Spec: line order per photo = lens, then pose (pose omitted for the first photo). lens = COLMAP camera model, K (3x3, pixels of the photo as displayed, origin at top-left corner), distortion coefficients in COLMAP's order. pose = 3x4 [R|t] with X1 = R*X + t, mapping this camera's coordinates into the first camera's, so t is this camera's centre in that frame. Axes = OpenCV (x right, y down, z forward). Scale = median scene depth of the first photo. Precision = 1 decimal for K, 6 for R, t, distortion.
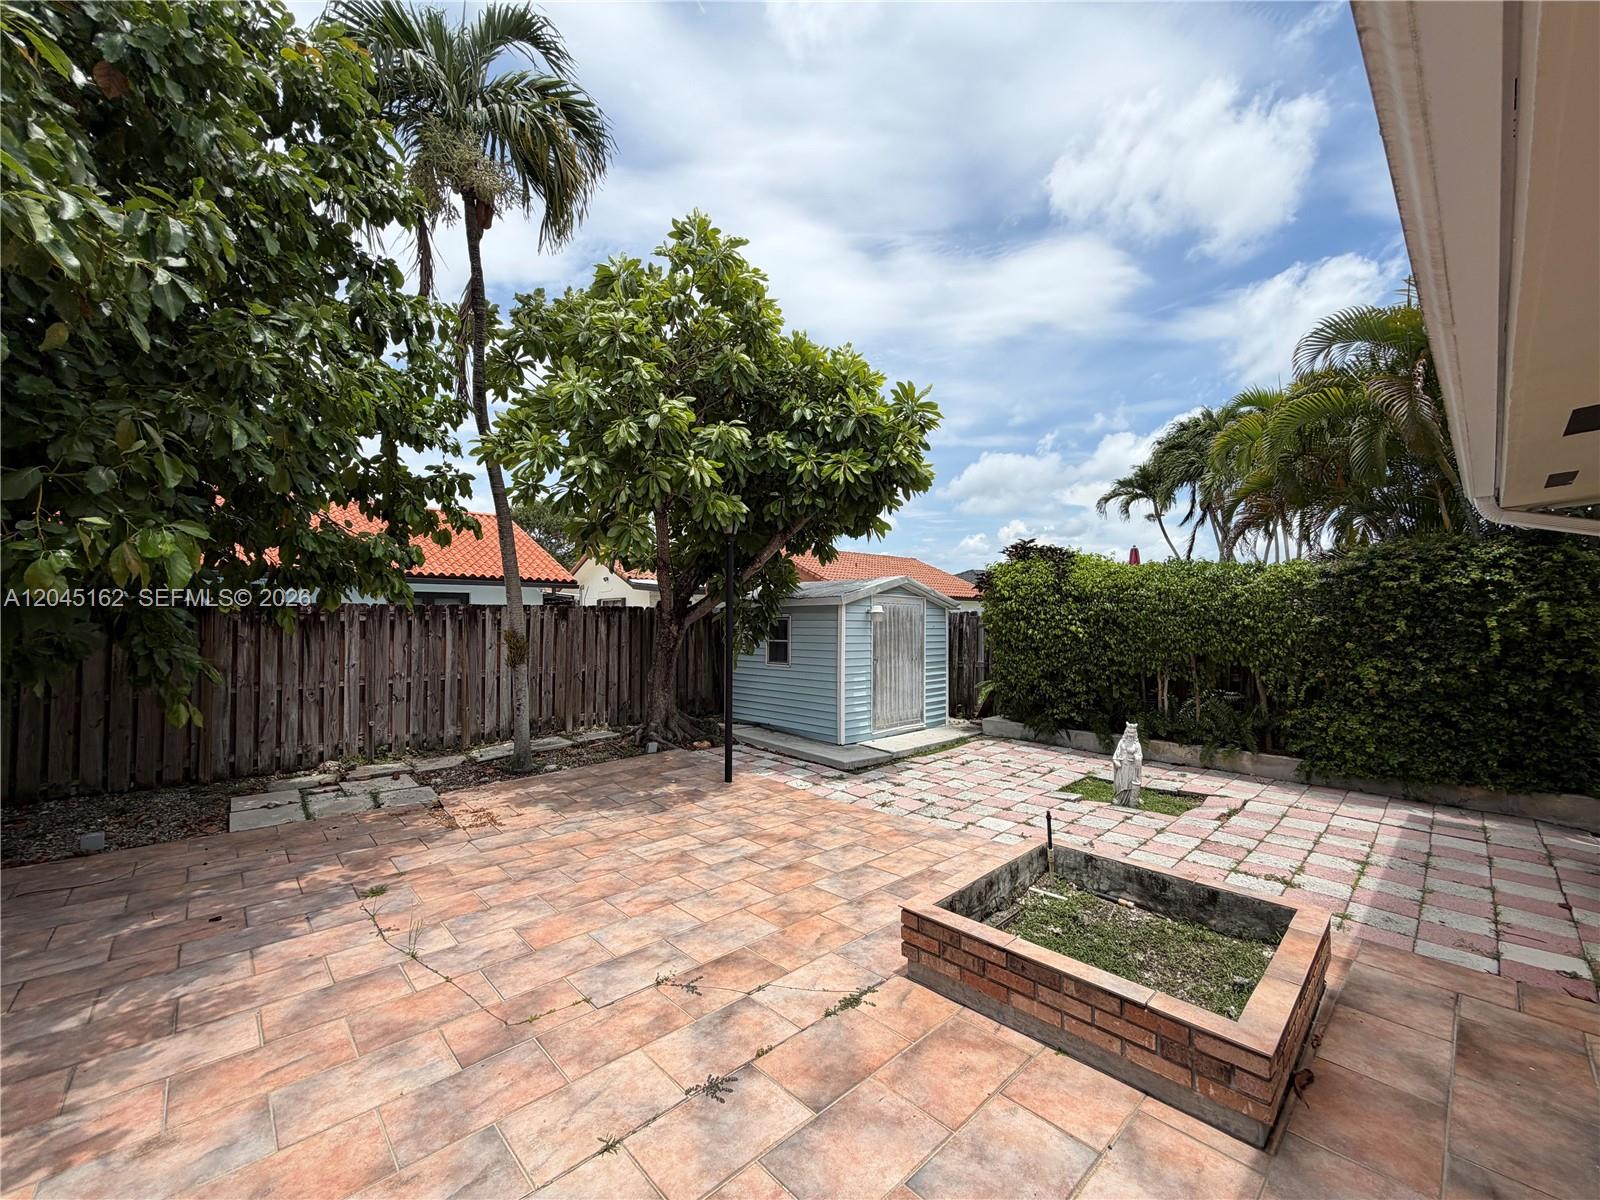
lens RADIAL K [[633.3, 0, 800.0], [0, 633.3, 600.0], [0, 0, 1]] dist [0.001030, 0.000087]
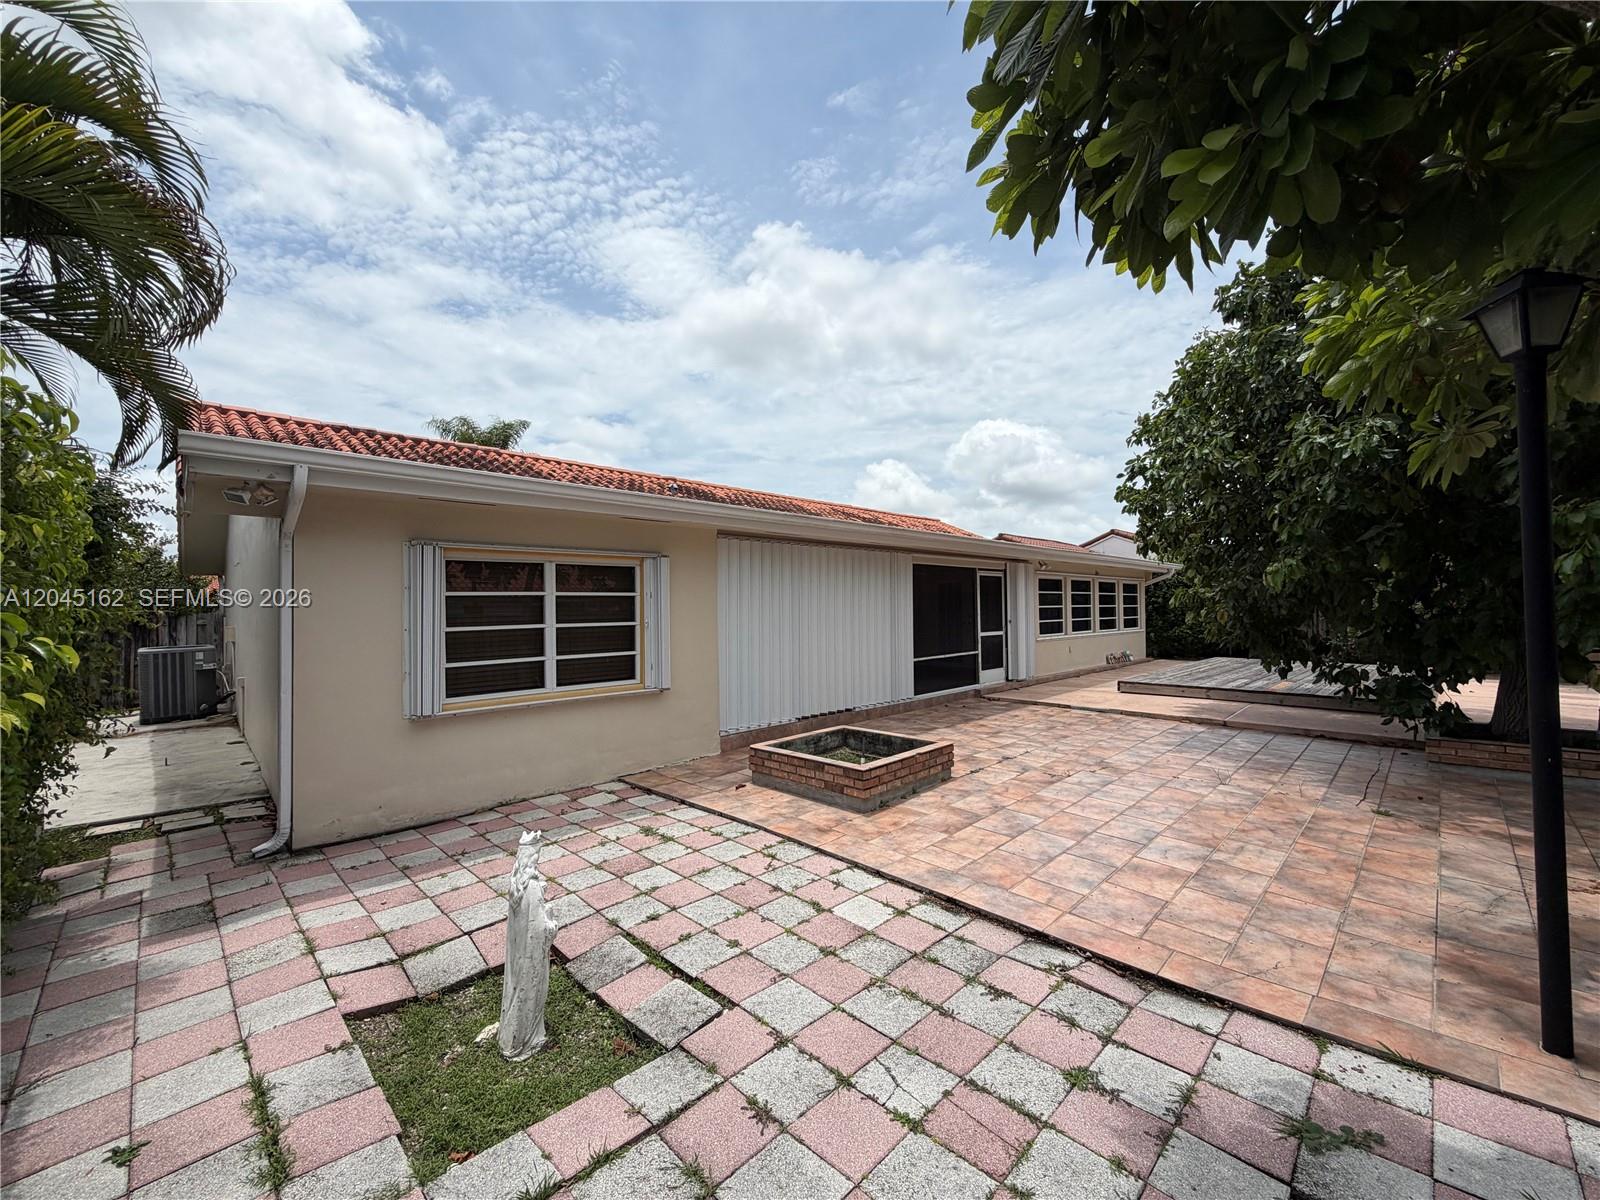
lens RADIAL K [[633.3, 0, 800.0], [0, 633.3, 600.0], [0, 0, 1]] dist [0.001030, 0.000087]
pose [[-0.999506, 0.012623, -0.028781, 0.417788], [0.013924, 0.998869, -0.045469, 0.062636], [0.028174, -0.045848, -0.998551, 1.791820]]
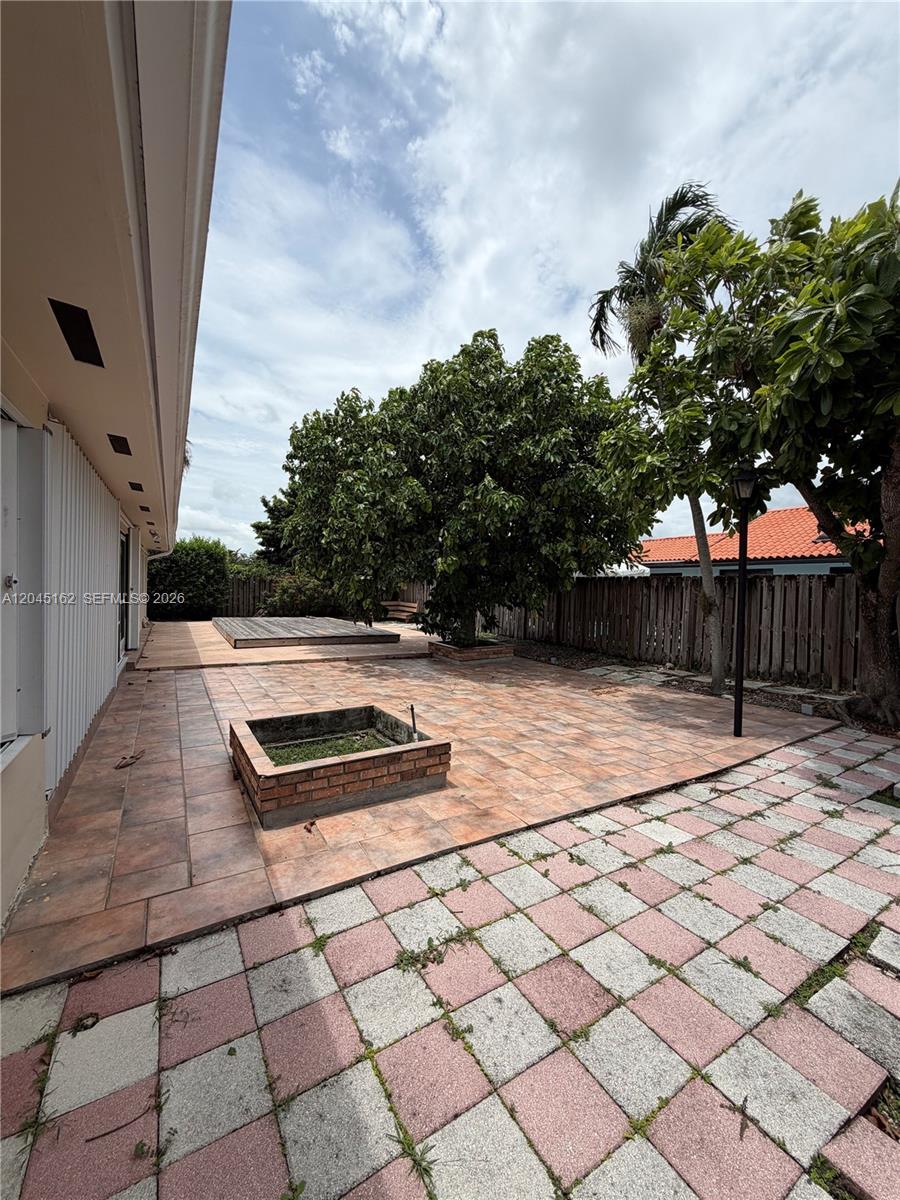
lens RADIAL K [[475.0, 0, 446.7], [0, 475.0, 594.2], [0, 0, 1]] dist [0.001030, 0.000087]
pose [[-0.213501, 0.010244, -0.976889, 1.003685], [0.006466, 0.999938, 0.009072, 0.055325], [0.976922, -0.004380, -0.213554, 0.927414]]
